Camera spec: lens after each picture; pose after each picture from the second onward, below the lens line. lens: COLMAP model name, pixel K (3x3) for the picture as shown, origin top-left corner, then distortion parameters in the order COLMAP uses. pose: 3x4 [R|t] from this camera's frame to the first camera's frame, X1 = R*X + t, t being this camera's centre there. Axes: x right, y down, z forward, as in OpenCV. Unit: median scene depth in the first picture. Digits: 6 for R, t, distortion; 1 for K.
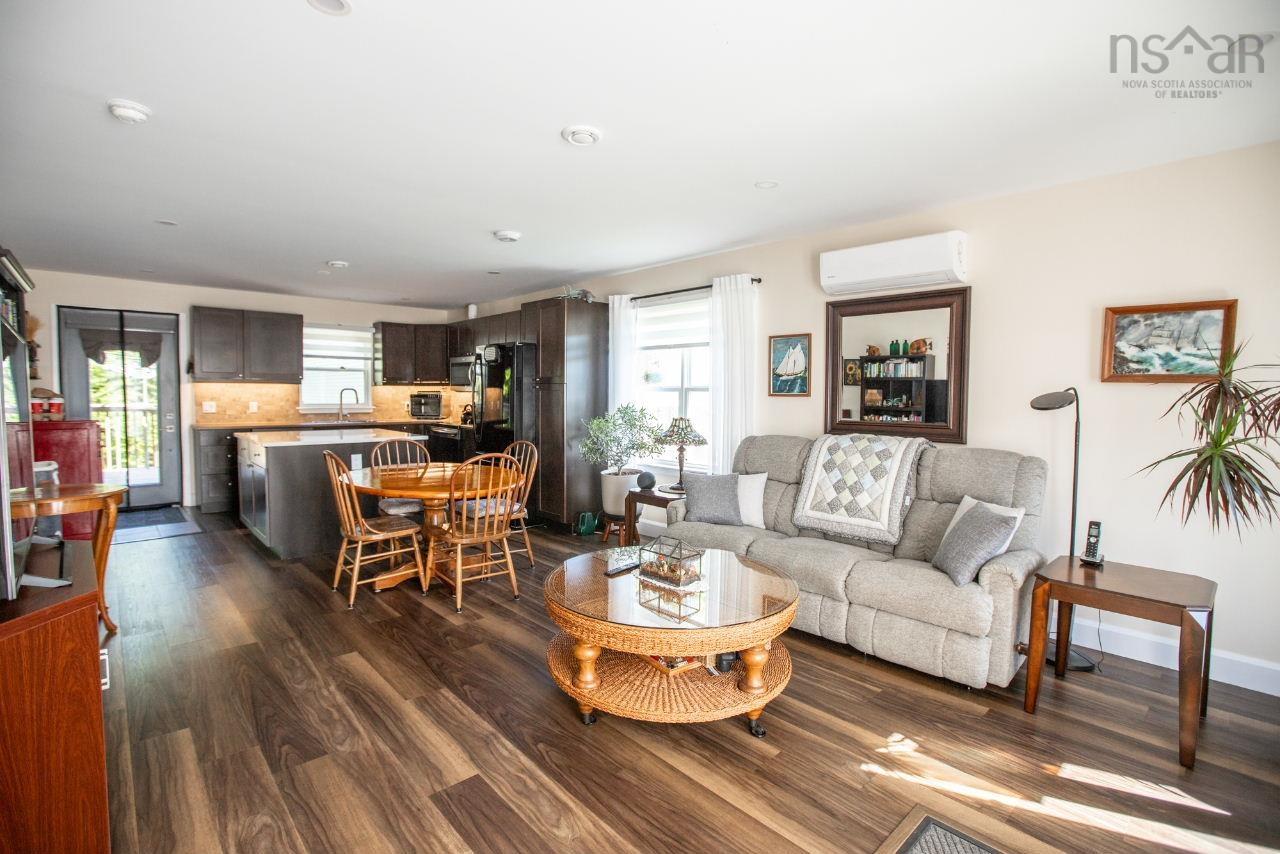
lens RADIAL K [[578.2, 0, 632.7], [0, 578.2, 429.9], [0, 0, 1]] dist [-0.032838, 0.001651]
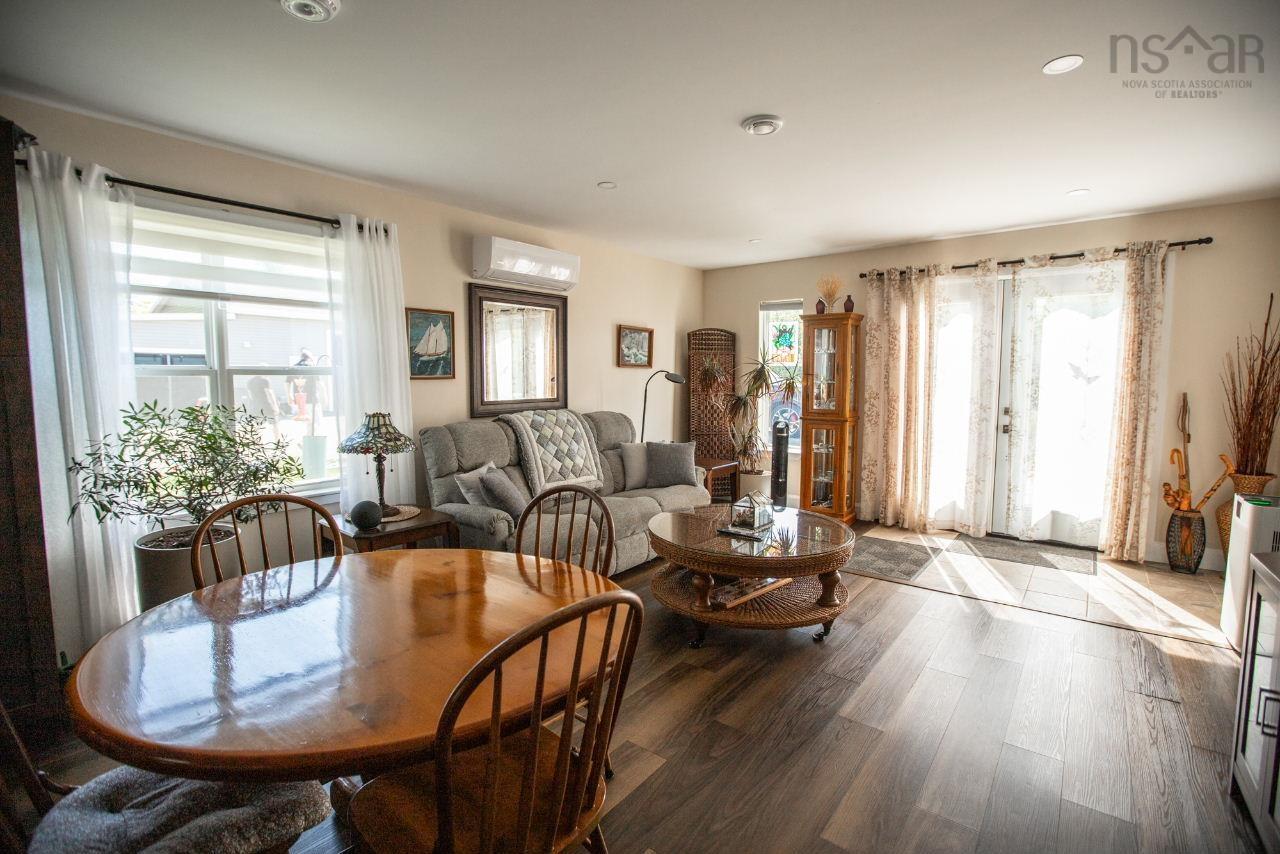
lens RADIAL K [[578.2, 0, 629.8], [0, 578.2, 422.3], [0, 0, 1]] dist [-0.032838, 0.001651]
pose [[-0.127209, -0.093302, 0.987478, -0.445188], [0.060887, 0.992954, 0.101663, -0.043996], [-0.990005, 0.073057, -0.120631, 0.554104]]
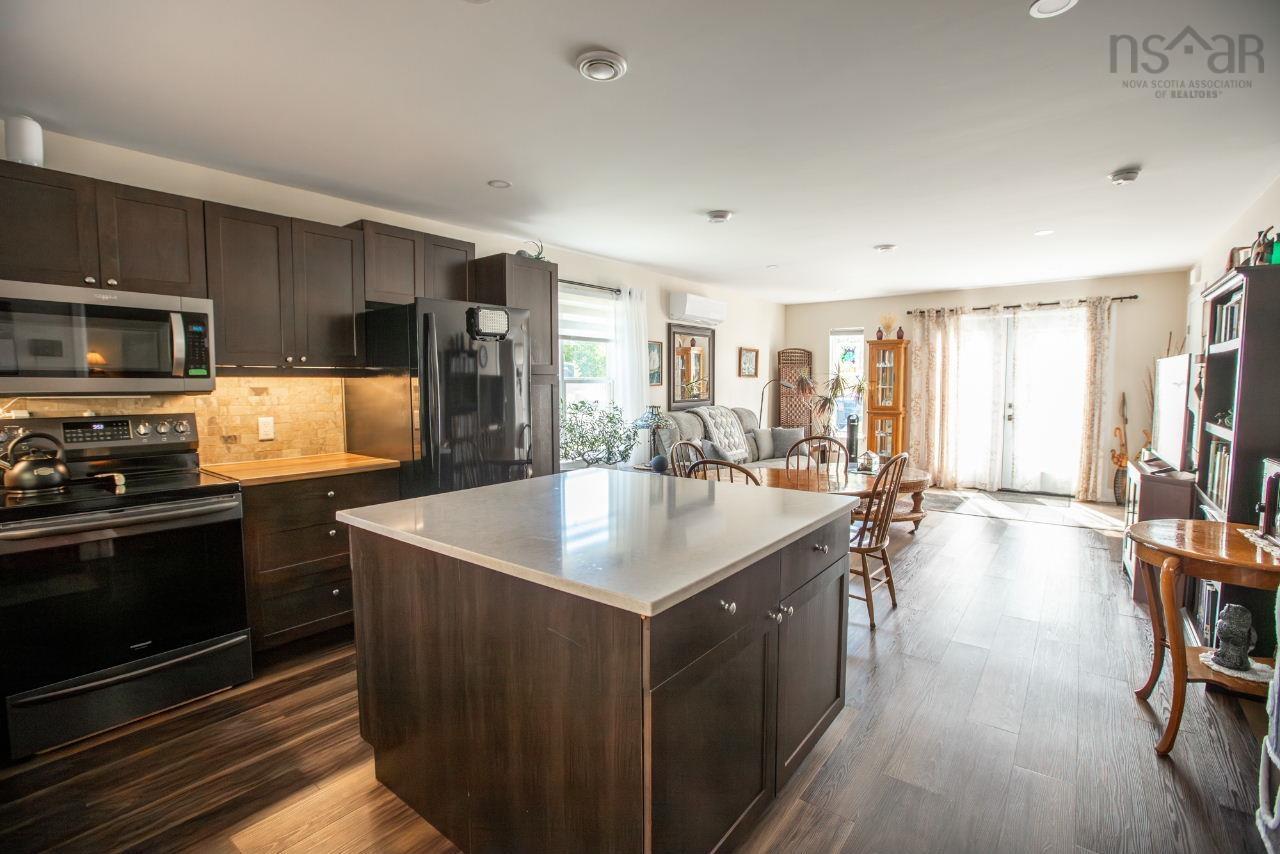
lens RADIAL K [[578.2, 0, 637.2], [0, 578.2, 423.5], [0, 0, 1]] dist [-0.032838, 0.001651]
pose [[-0.148247, -0.081325, 0.985601, -0.754891], [0.065046, 0.993653, 0.091774, -0.067009], [-0.986809, 0.077715, -0.142016, 0.847827]]
